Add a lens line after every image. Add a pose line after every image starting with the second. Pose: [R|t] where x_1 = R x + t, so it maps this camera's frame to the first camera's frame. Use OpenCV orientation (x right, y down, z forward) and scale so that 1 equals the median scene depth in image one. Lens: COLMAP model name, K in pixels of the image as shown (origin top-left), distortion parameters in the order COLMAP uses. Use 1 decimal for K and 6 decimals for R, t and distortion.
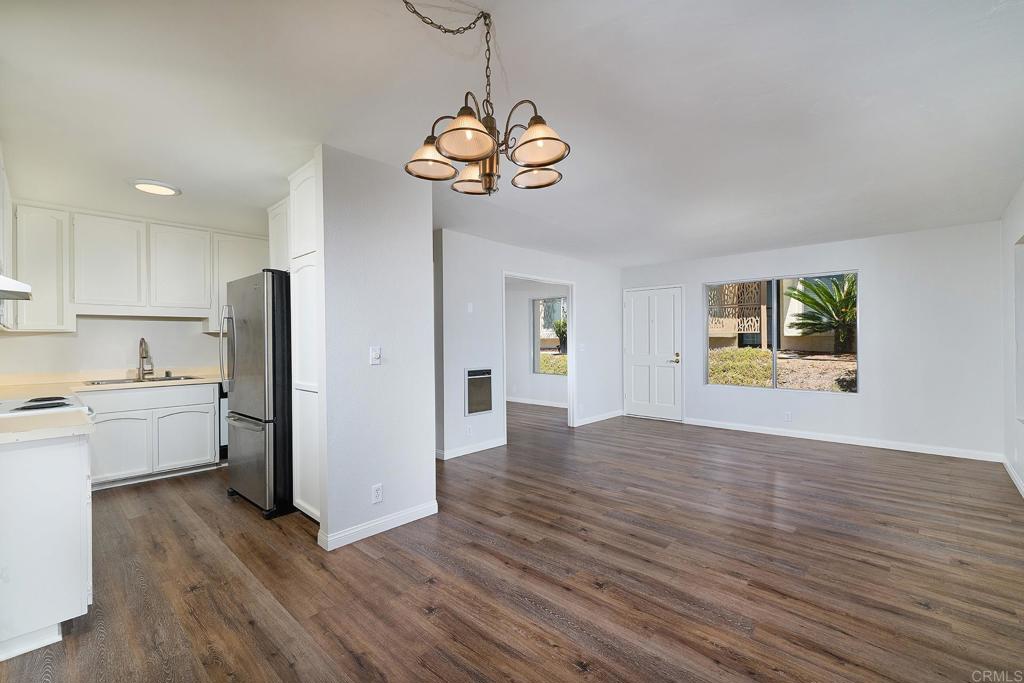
lens RADIAL K [[442.2, 0, 511.7], [0, 442.2, 342.7], [0, 0, 1]] dist [0.001773, 0.000174]
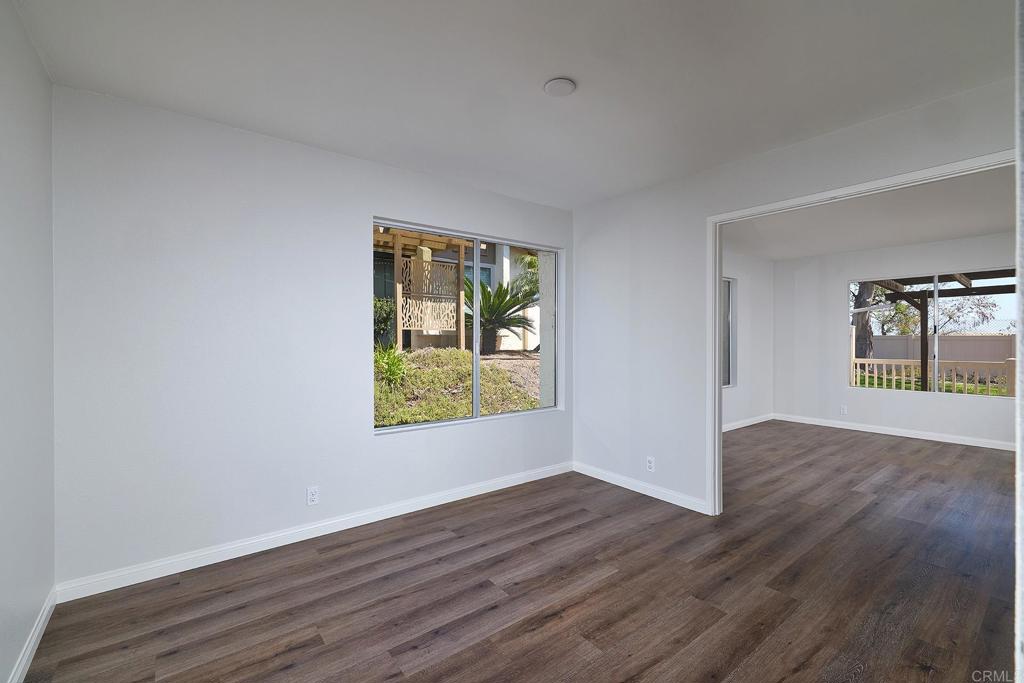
lens RADIAL K [[442.2, 0, 515.7], [0, 442.2, 342.5], [0, 0, 1]] dist [0.001773, 0.000174]
pose [[0.159747, -0.004330, 0.987149, -0.804745], [0.005806, 0.999977, 0.003447, -0.007040], [-0.987141, 0.005181, 0.159768, 2.414143]]
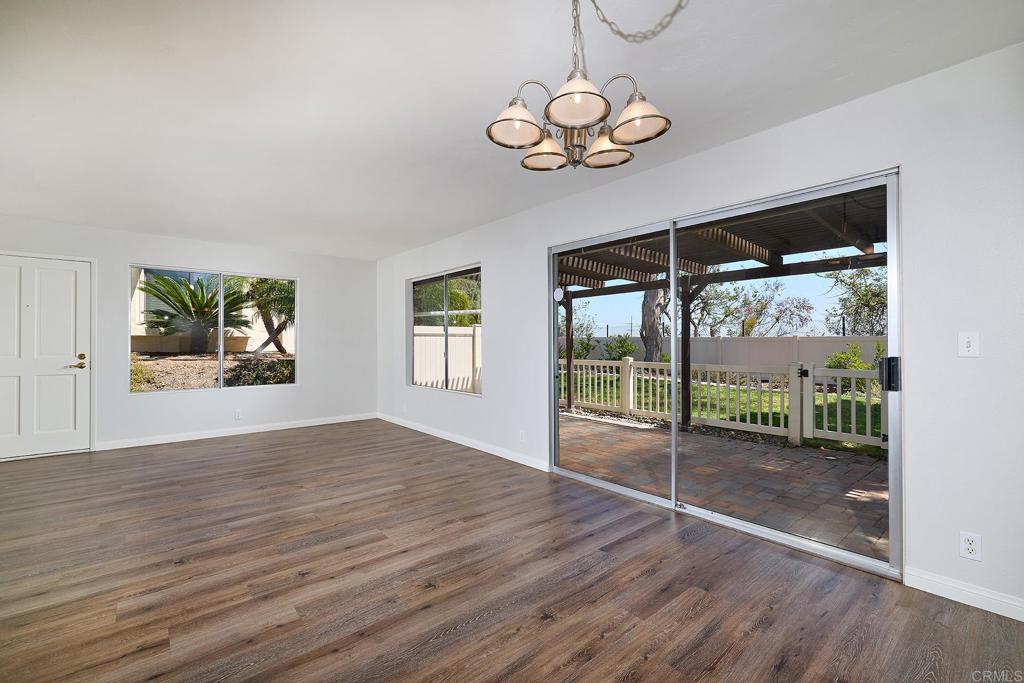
lens RADIAL K [[442.2, 0, 505.0], [0, 442.2, 337.3], [0, 0, 1]] dist [0.001773, 0.000174]
pose [[0.125527, 0.016012, 0.991961, -0.538157], [0.006902, 0.999831, -0.017013, 0.029489], [-0.992066, 0.008982, 0.125396, 0.540214]]
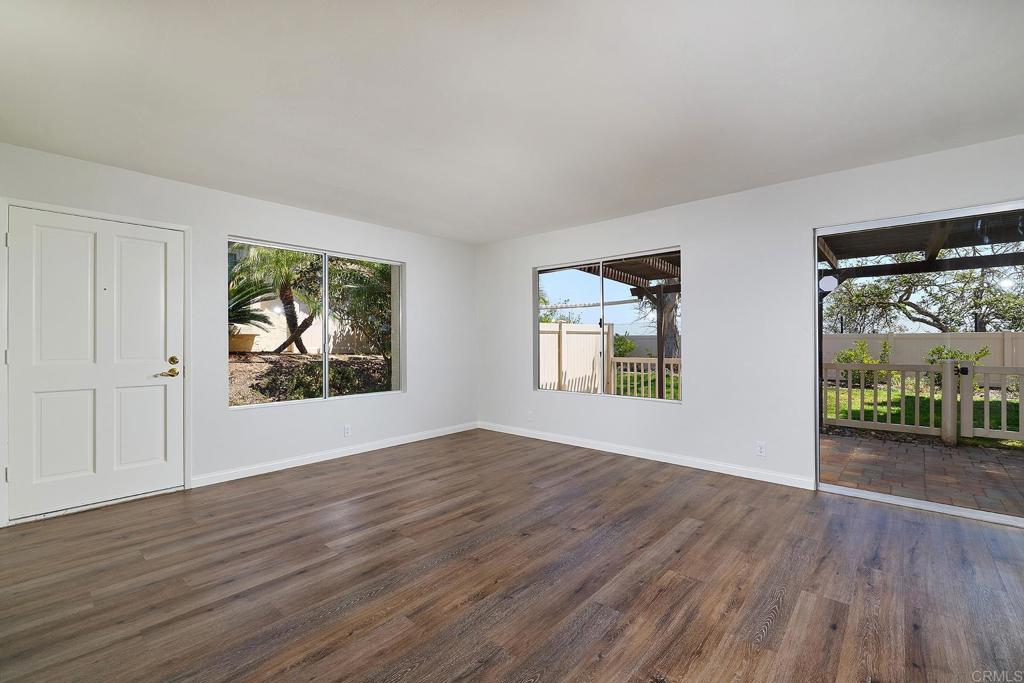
lens RADIAL K [[442.2, 0, 509.6], [0, 442.2, 344.4], [0, 0, 1]] dist [0.001773, 0.000174]
pose [[-0.021449, -0.004322, 0.999761, -0.327245], [0.009959, 0.999940, 0.004536, 0.022222], [-0.999720, 0.010054, -0.021405, 1.384234]]
